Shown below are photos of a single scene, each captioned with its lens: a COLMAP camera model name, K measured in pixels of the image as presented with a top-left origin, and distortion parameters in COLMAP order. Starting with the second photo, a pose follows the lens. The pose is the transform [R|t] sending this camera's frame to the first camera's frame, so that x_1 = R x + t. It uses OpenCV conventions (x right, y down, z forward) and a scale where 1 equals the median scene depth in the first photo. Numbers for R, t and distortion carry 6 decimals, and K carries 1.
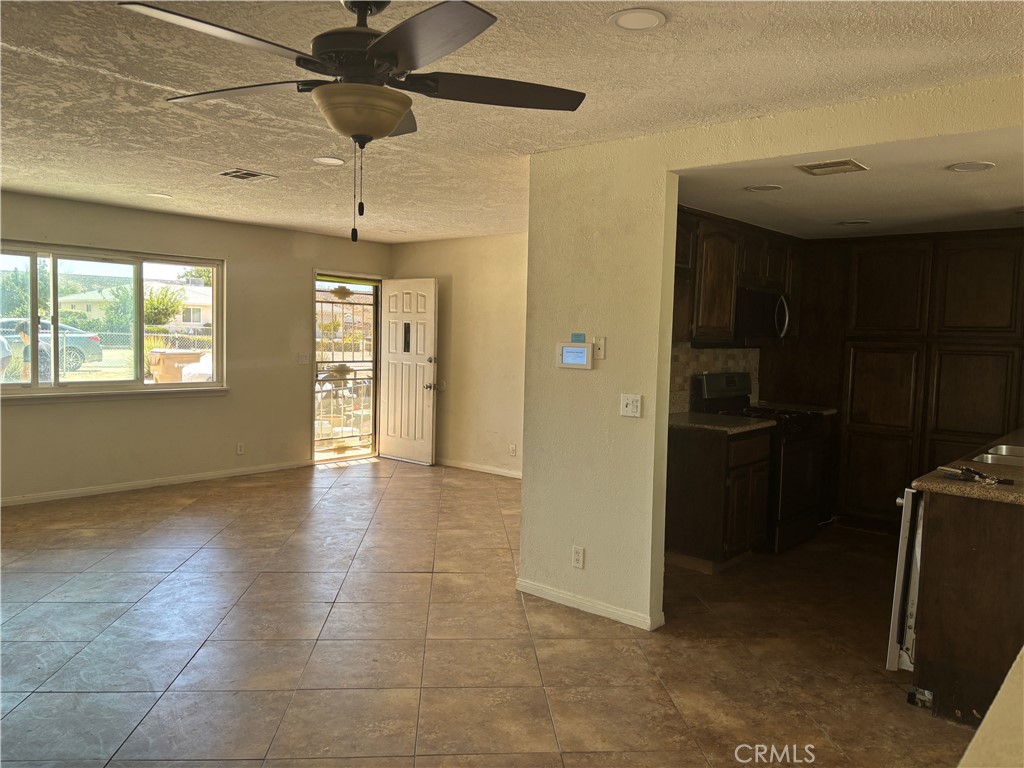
lens RADIAL K [[775.5, 0, 515.6], [0, 775.5, 383.7], [0, 0, 1]] dist [0.049371, -0.056605]
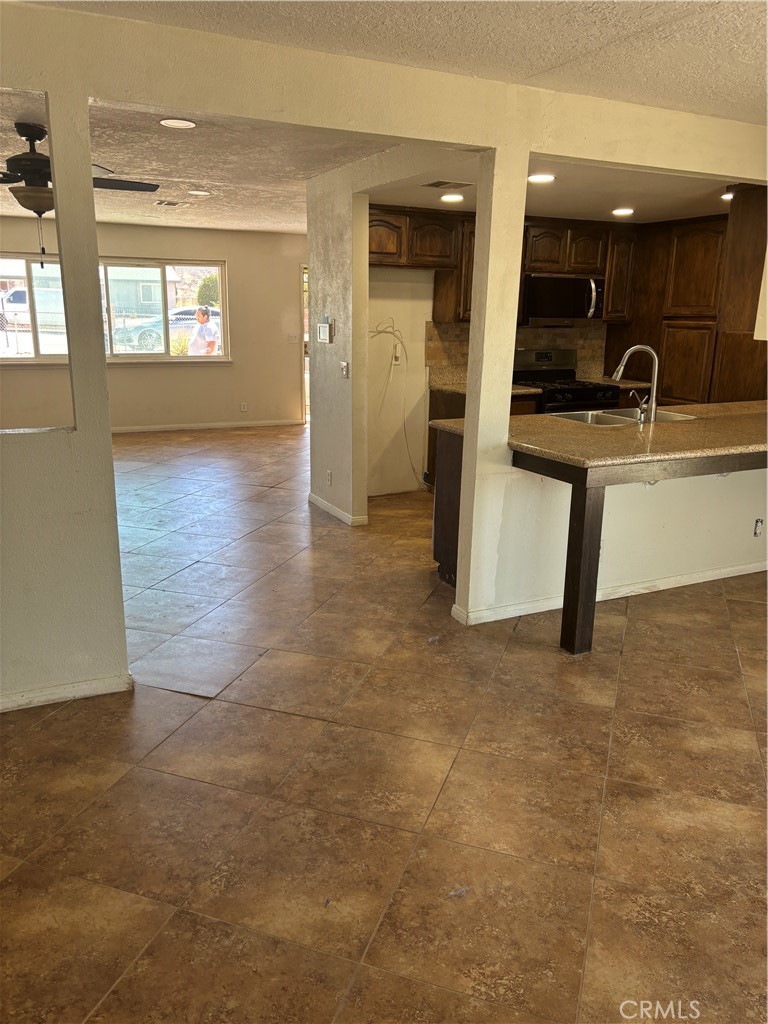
lens RADIAL K [[775.6, 0, 384.0], [0, 775.6, 512.0], [0, 0, 1]] dist [0.052862, -0.078224]
pose [[0.919297, 0.086178, -0.384013, 0.671985], [-0.015347, 0.982840, 0.183823, 0.018639], [0.393264, -0.163094, 0.904845, -0.247066]]
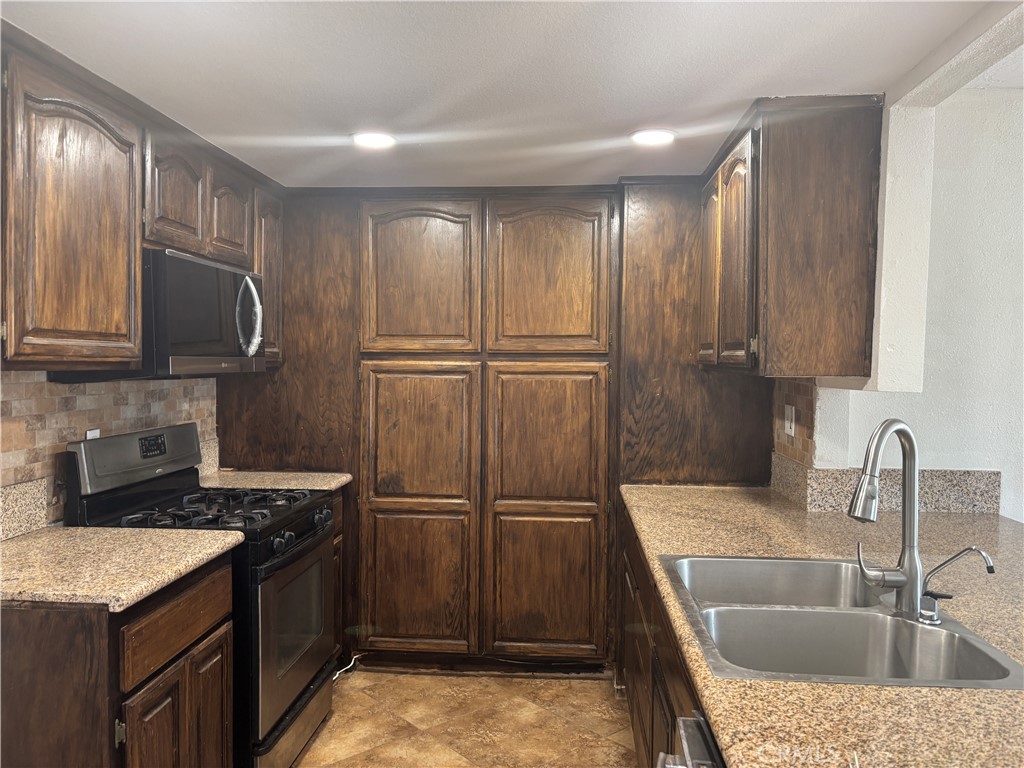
lens RADIAL K [[775.6, 0, 512.0], [0, 775.6, 384.0], [0, 0, 1]] dist [0.052862, -0.078224]
pose [[0.807698, -0.040325, 0.588215, 0.217965], [0.054132, 0.998517, -0.005877, -0.034994], [-0.587106, 0.036588, 0.808683, 0.592154]]
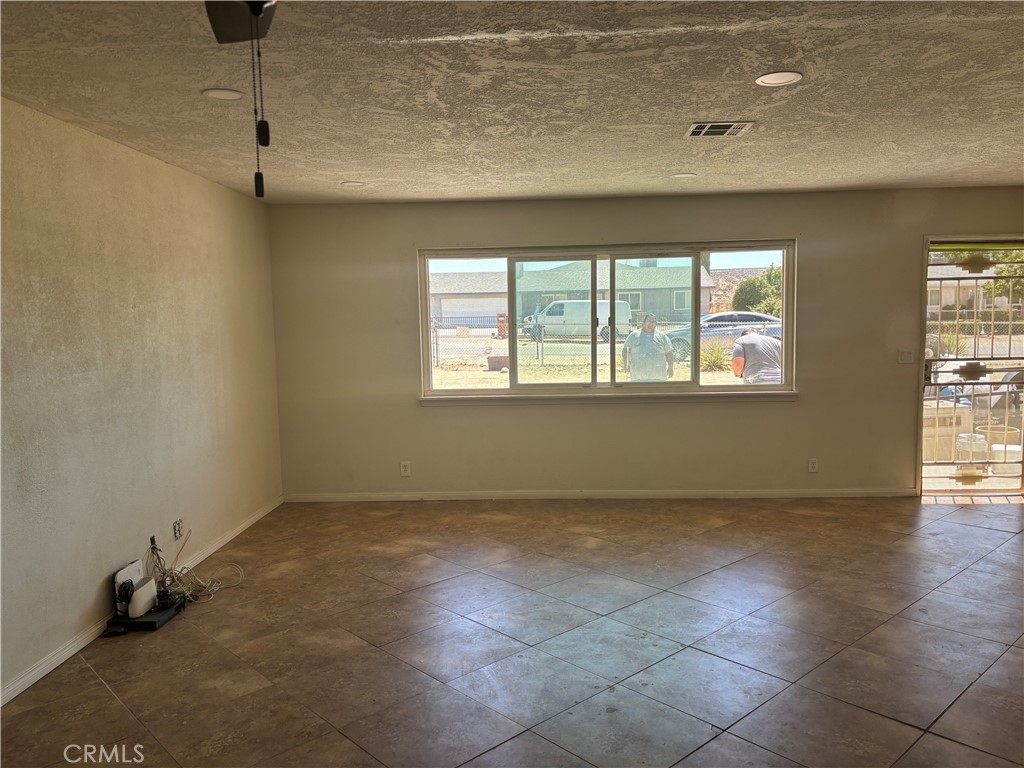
lens RADIAL K [[775.6, 0, 512.0], [0, 775.6, 384.0], [0, 0, 1]] dist [0.052862, -0.078224]
pose [[0.617967, 0.029884, -0.785636, 0.164258], [-0.014647, 0.999542, 0.026499, -0.034612], [0.786067, -0.004869, 0.618122, 0.400036]]
